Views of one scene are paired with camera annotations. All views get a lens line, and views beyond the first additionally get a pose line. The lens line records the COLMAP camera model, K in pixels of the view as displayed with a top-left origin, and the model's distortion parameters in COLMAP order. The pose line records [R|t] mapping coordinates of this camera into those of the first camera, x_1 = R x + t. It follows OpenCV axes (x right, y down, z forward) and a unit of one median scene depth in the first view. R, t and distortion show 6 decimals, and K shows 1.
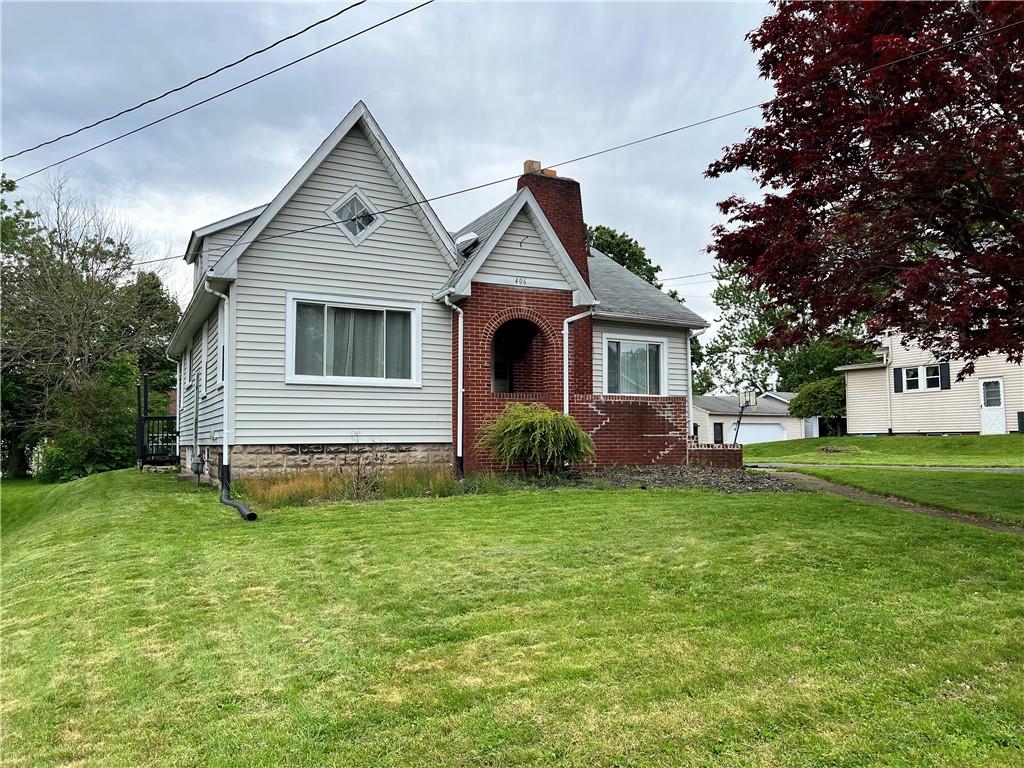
lens RADIAL K [[770.6, 0, 512.0], [0, 770.6, 384.0], [0, 0, 1]] dist [0.076966, -0.137687]
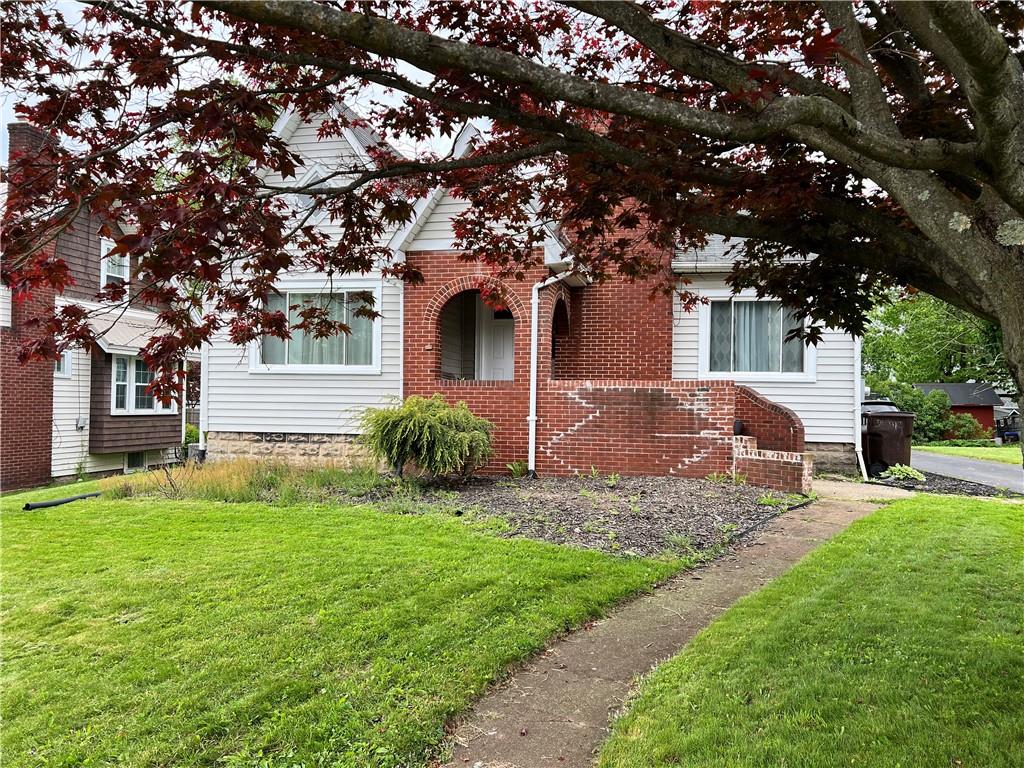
lens RADIAL K [[770.6, 0, 512.0], [0, 770.6, 384.0], [0, 0, 1]] dist [0.076966, -0.137687]
pose [[0.787067, -0.012830, -0.616734, 0.577991], [0.013505, 0.999902, -0.003566, 0.021888], [0.616720, -0.005522, 0.787163, 0.386330]]
